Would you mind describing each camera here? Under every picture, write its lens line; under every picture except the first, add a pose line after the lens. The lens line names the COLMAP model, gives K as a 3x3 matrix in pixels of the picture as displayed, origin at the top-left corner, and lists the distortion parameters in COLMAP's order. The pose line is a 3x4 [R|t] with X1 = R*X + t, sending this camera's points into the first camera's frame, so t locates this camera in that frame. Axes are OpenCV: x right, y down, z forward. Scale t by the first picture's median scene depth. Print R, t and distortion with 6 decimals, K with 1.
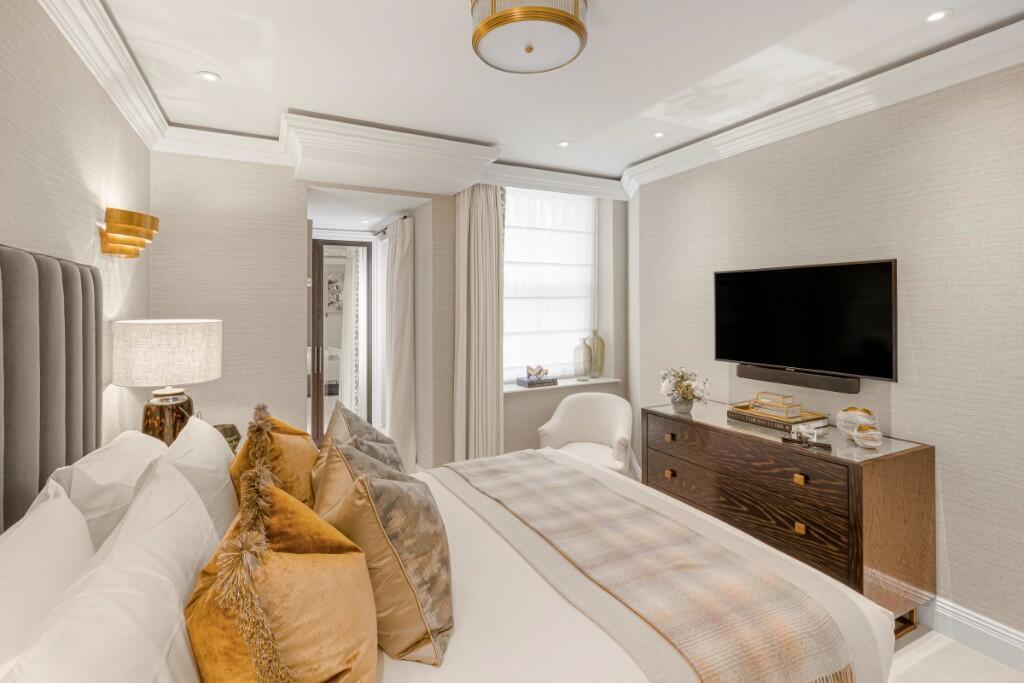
lens RADIAL K [[481.5, 0, 510.6], [0, 481.5, 303.2], [0, 0, 1]] dist [-0.000365, -0.000089]
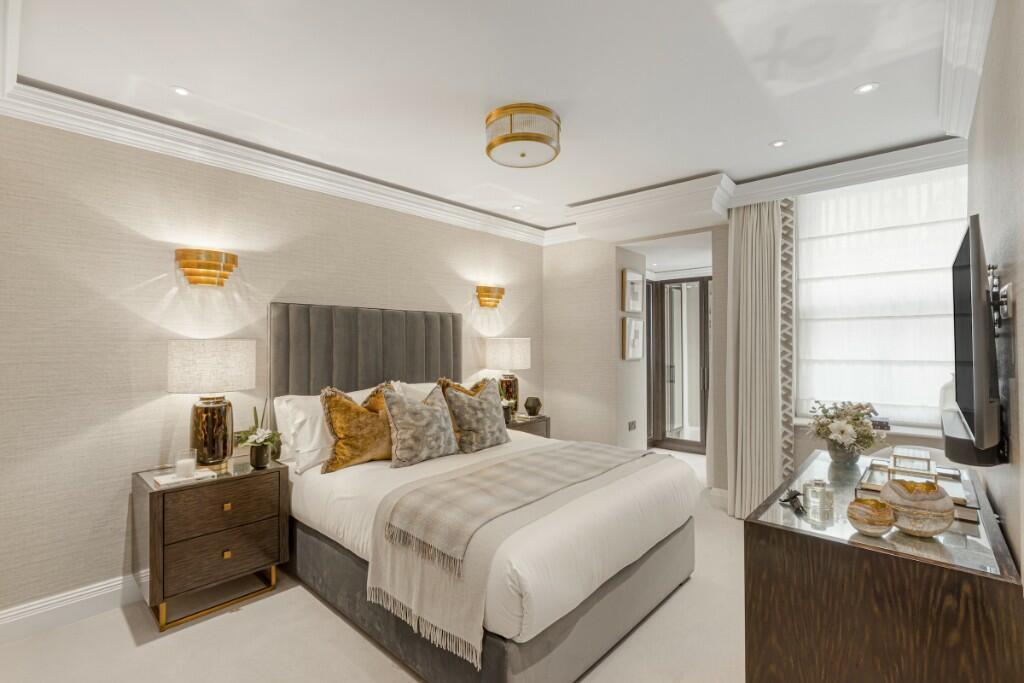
lens RADIAL K [[459.7, 0, 510.6], [0, 459.7, 335.4], [0, 0, 1]] dist [-0.001366, -0.000148]
pose [[0.364815, -0.009478, -0.931032, 0.875117], [0.002217, 0.999954, -0.009311, 0.037529], [0.931078, 0.001333, 0.364819, 0.274484]]
